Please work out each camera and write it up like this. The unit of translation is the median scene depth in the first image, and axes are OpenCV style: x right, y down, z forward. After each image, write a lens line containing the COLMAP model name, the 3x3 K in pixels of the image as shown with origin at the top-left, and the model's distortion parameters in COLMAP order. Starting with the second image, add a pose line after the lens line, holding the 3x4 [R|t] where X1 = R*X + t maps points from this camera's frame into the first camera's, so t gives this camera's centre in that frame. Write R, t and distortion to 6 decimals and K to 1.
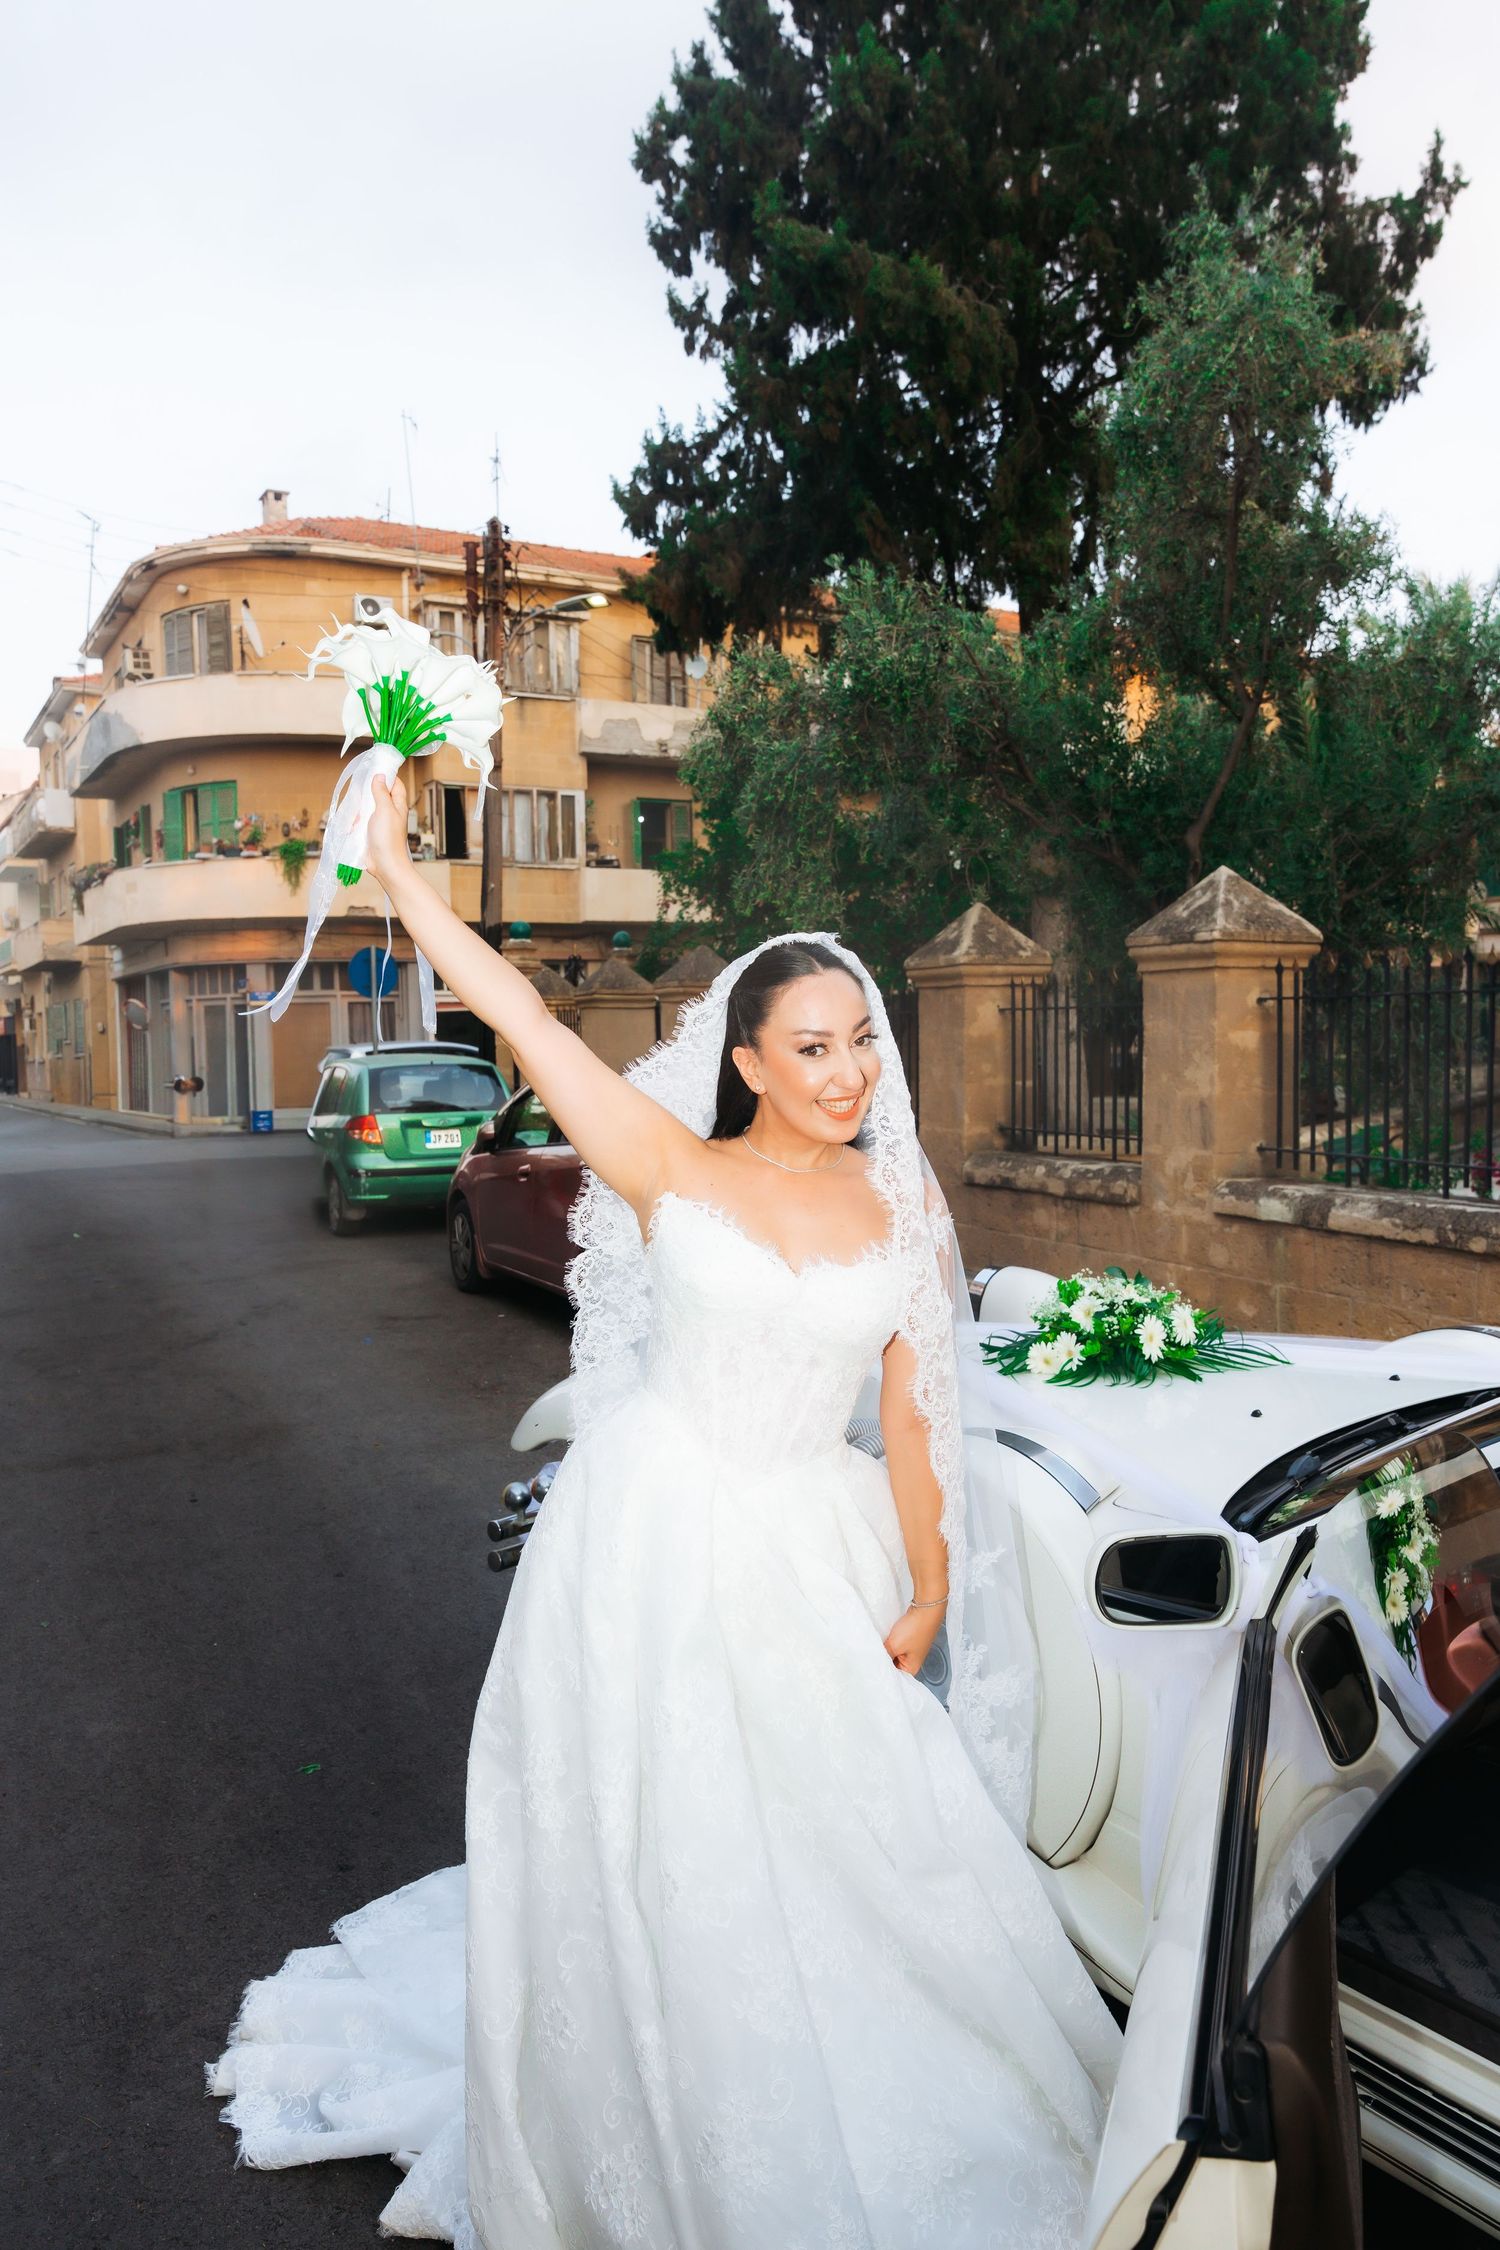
lens RADIAL K [[1588.2, 0, 755.1], [0, 1588.2, 1120.8], [0, 0, 1]] dist [-0.002694, 0.000428]
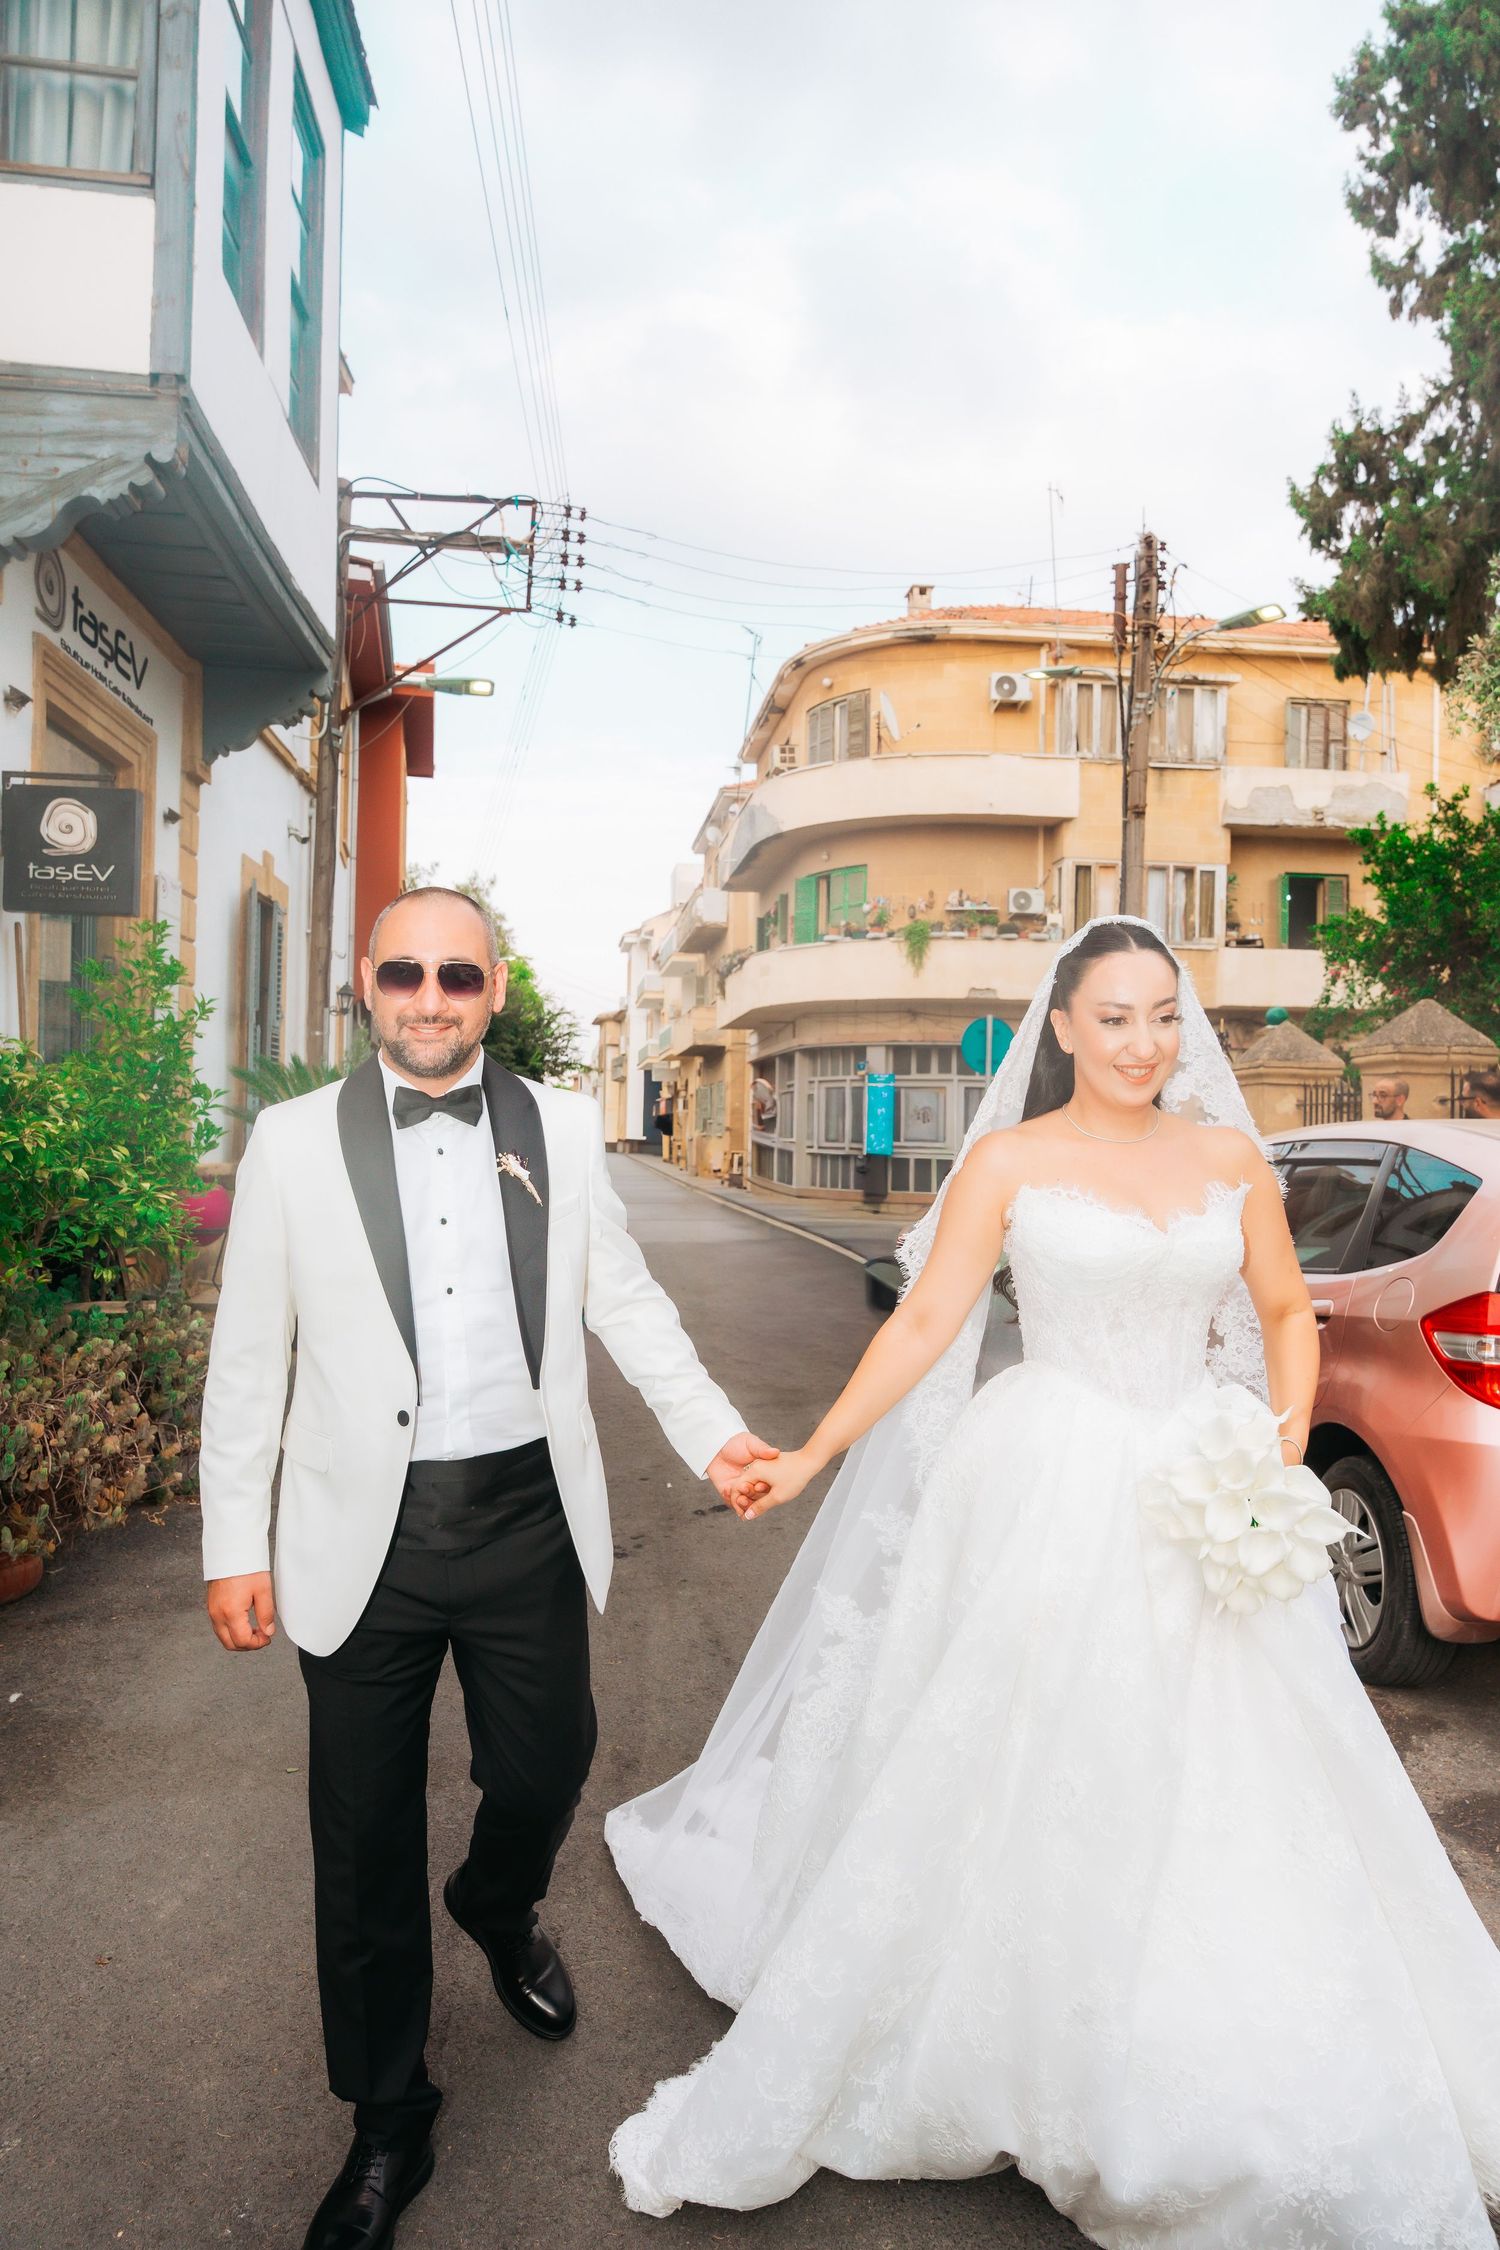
lens RADIAL K [[1494.9, 0, 761.7], [0, 1494.9, 1123.6], [0, 0, 1]] dist [0.005169, -0.009932]
pose [[0.924609, 0.034637, -0.379340, -0.023193], [-0.057409, 0.997153, -0.048882, -0.000361], [0.376567, 0.066975, 0.923965, 0.109282]]
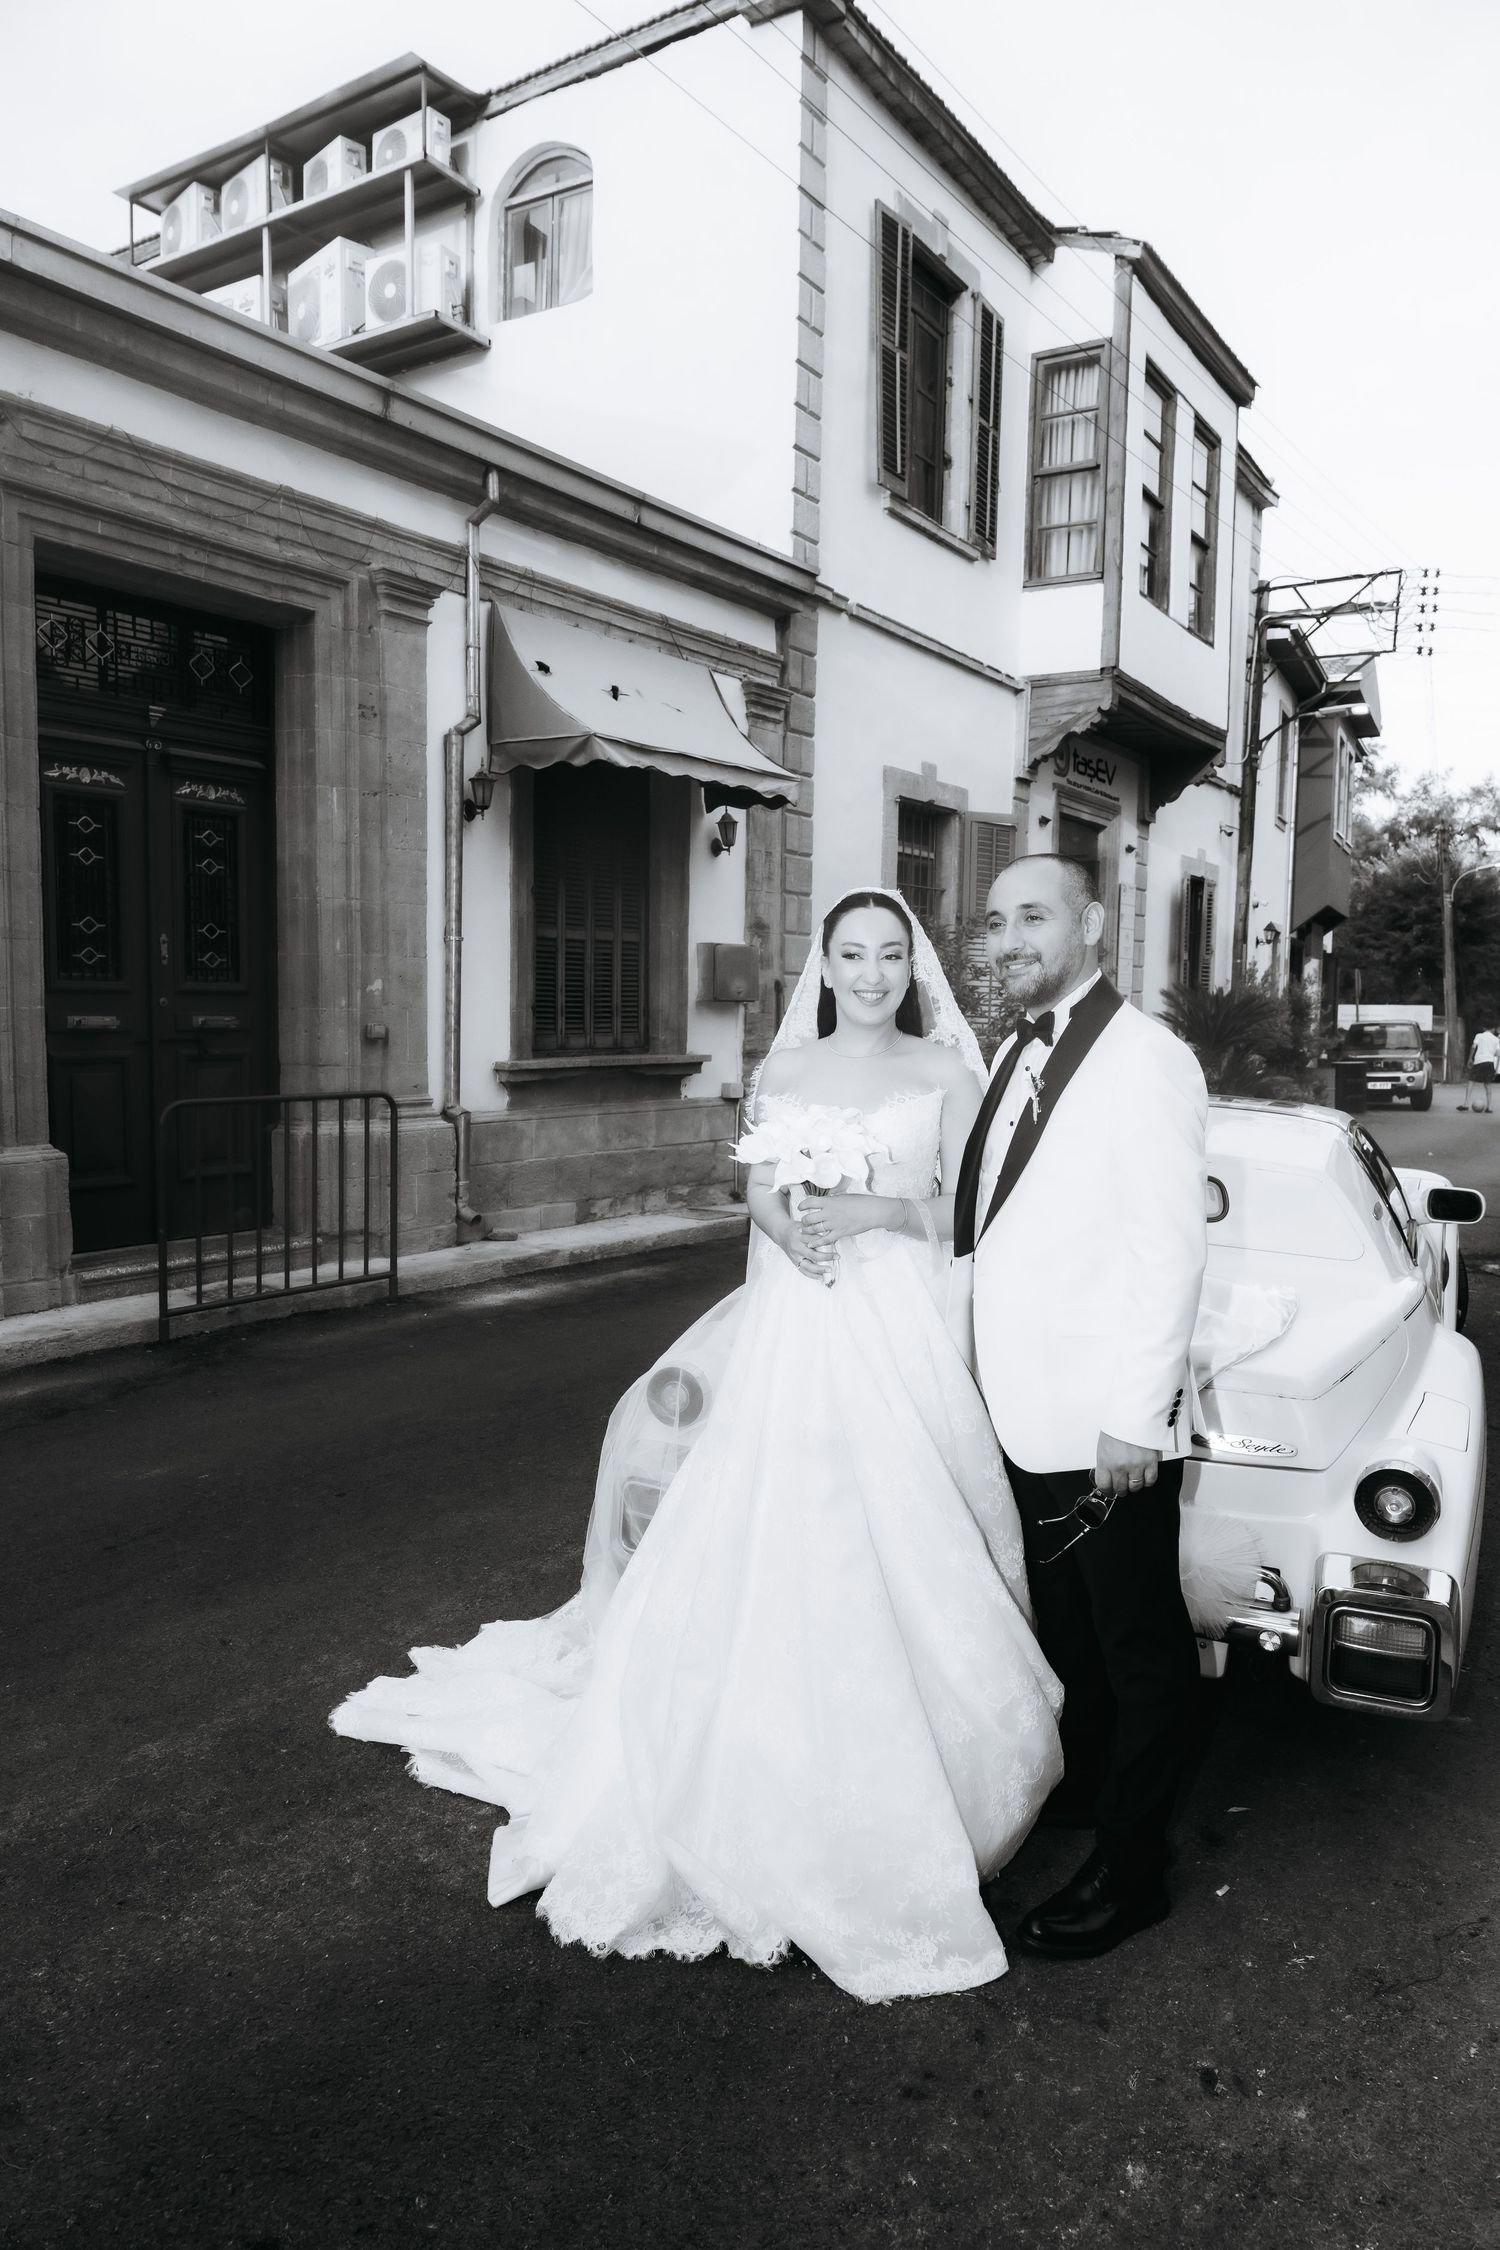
lens RADIAL K [[1494.9, 0, 761.7], [0, 1494.9, 1123.6], [0, 0, 1]] dist [0.005169, -0.009932]
pose [[0.481901, 0.093590, -0.871213, 0.176454], [-0.072857, 0.995116, 0.066600, 0.002374], [0.873192, 0.031380, 0.486366, -0.044551]]
